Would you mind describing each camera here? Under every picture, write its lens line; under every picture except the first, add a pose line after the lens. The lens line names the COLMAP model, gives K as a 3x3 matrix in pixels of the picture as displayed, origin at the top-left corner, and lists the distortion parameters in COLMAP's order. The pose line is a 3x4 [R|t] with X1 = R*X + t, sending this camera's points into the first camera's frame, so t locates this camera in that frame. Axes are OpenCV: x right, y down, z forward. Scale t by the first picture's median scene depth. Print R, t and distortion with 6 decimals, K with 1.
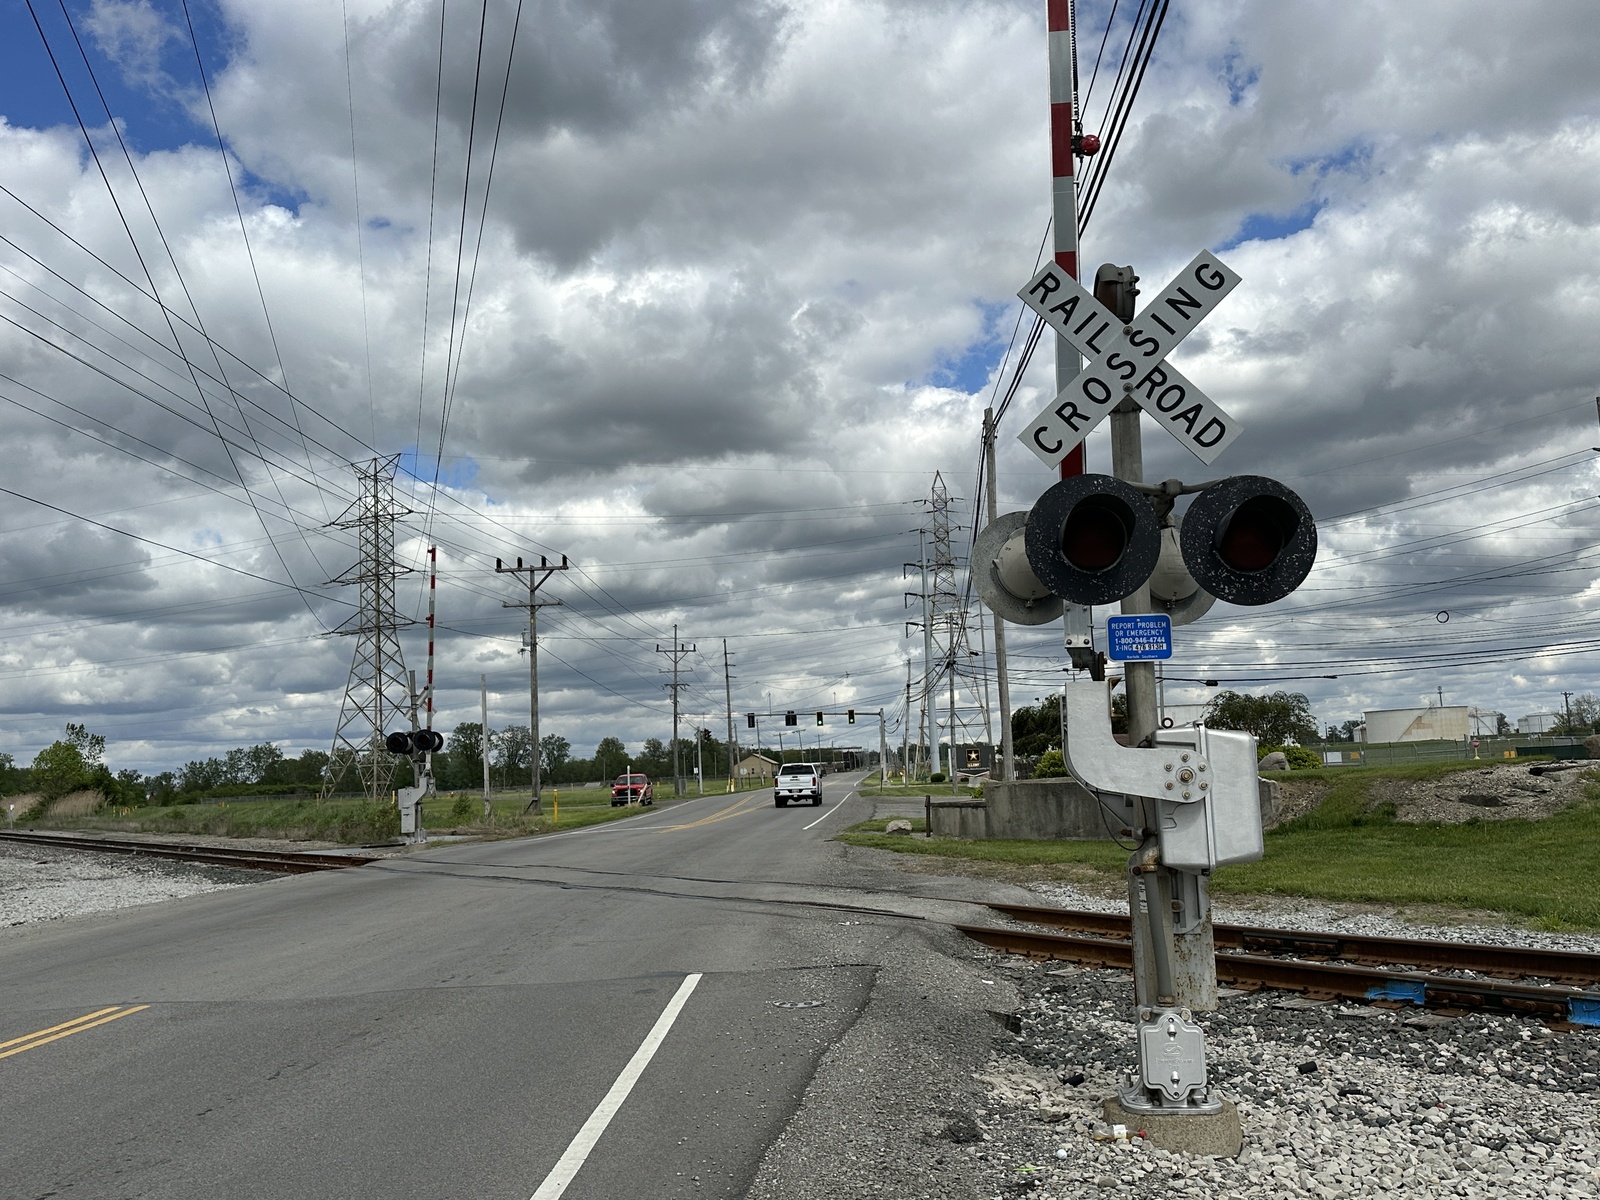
lens RADIAL K [[1388.2, 0, 792.9], [0, 1388.2, 598.7], [0, 0, 1]] dist [0.127111, -0.001517]
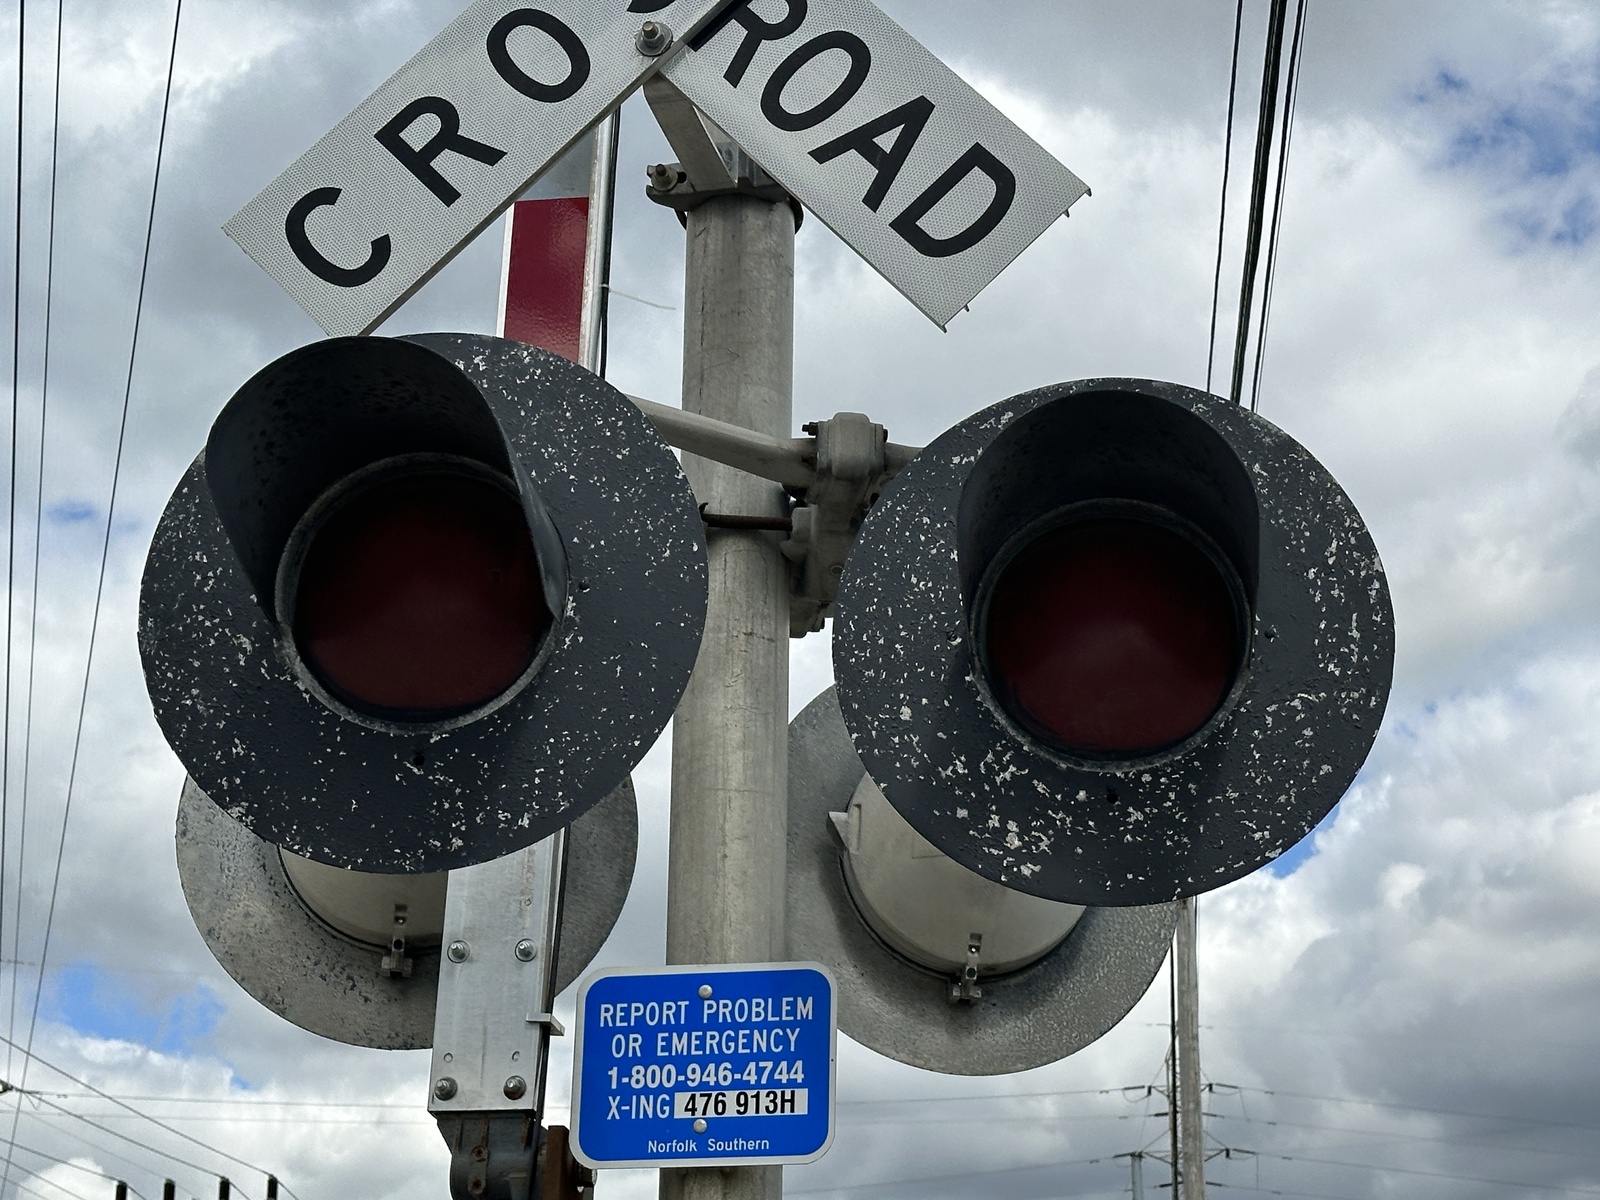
lens RADIAL K [[2945.3, 0, 837.0], [0, 2945.3, 568.2], [0, 0, 1]] dist [0.124415, 0.000000]
pose [[0.999274, 0.021302, -0.031571, 0.227574], [-0.028450, 0.968612, -0.246945, 0.055491], [0.025320, 0.247664, 0.968515, 0.400304]]
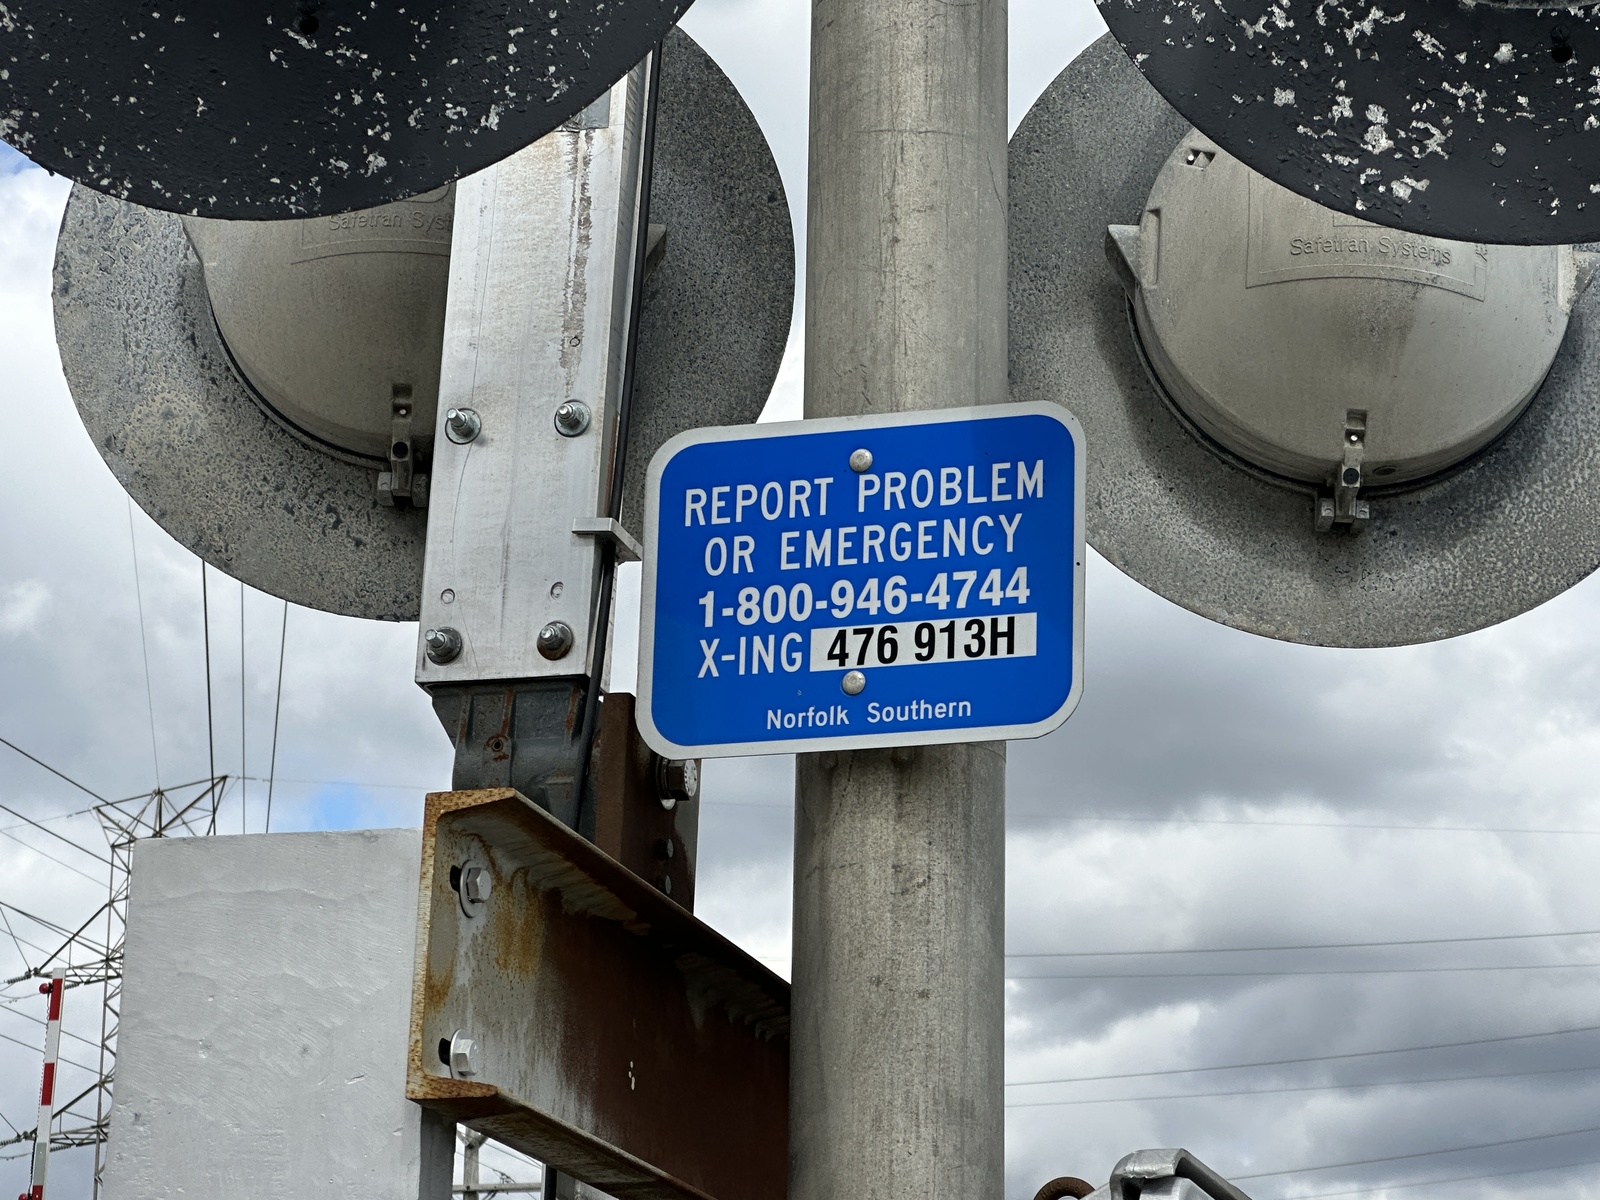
lens RADIAL K [[3877.6, 0, 785.7], [0, 3877.6, 509.3], [0, 0, 1]] dist [0.102363, 0.000000]
pose [[0.986889, -0.006355, -0.161276, 0.241759], [-0.023194, 0.983270, -0.180672, 0.071839], [0.159726, 0.182044, 0.970231, 0.505848]]
